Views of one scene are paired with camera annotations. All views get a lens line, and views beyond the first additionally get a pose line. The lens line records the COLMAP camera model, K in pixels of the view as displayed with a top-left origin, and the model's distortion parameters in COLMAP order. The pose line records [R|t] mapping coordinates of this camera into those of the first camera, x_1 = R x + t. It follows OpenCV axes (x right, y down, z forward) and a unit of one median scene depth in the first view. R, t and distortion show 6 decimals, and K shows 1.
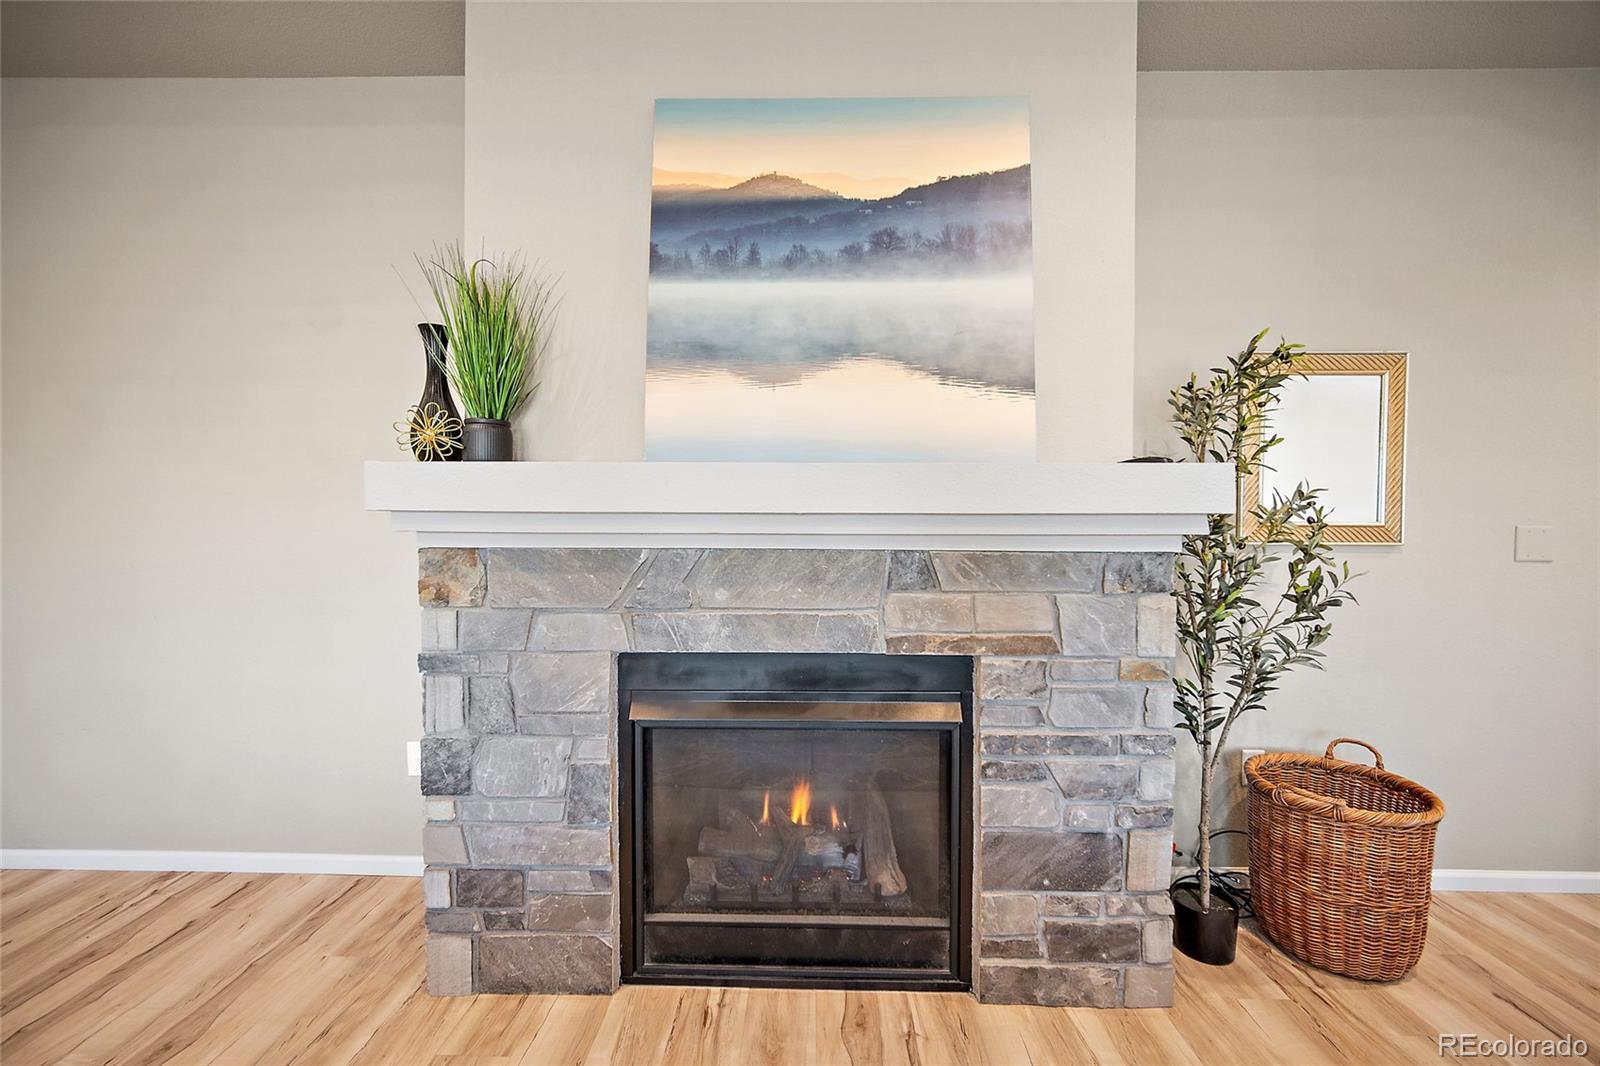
lens RADIAL K [[630.7, 0, 801.2], [0, 630.7, 523.7], [0, 0, 1]] dist [-0.006178, -0.000210]
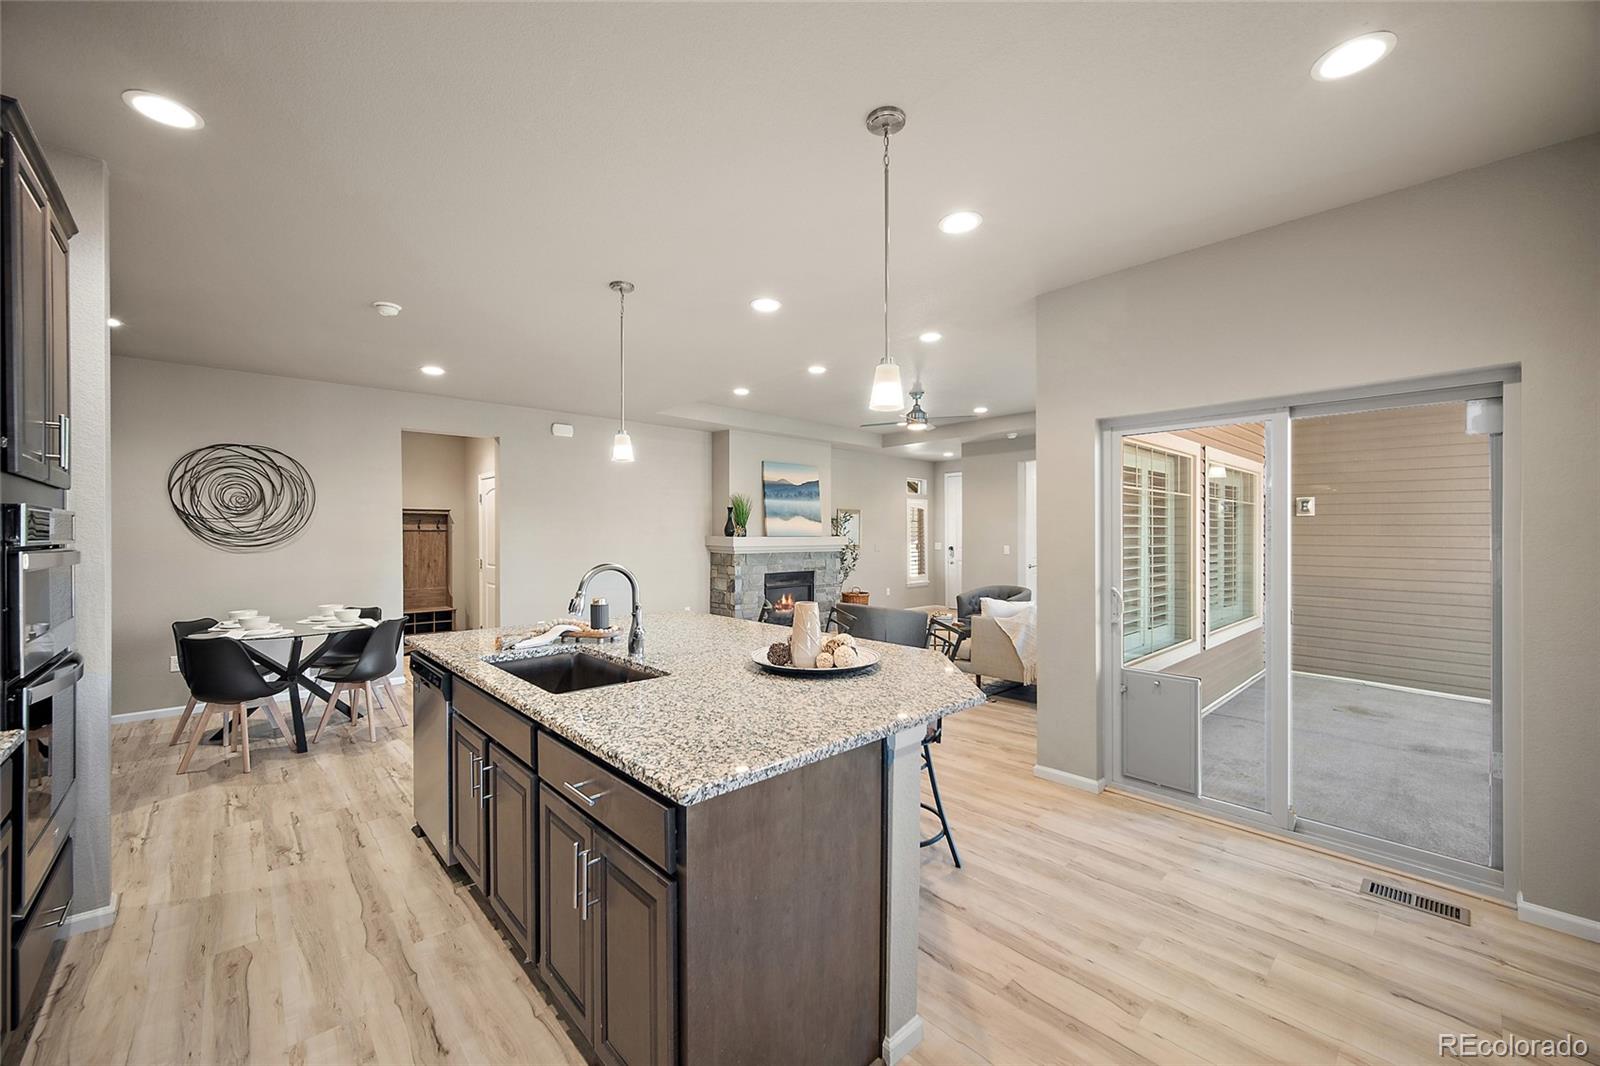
lens RADIAL K [[630.7, 0, 800.0], [0, 630.7, 535.5], [0, 0, 1]] dist [-0.006178, -0.000210]
pose [[0.726385, -0.010808, 0.687204, -3.540260], [0.014162, 0.999899, 0.000756, -0.101395], [-0.687143, 0.009183, 0.726465, -2.866103]]
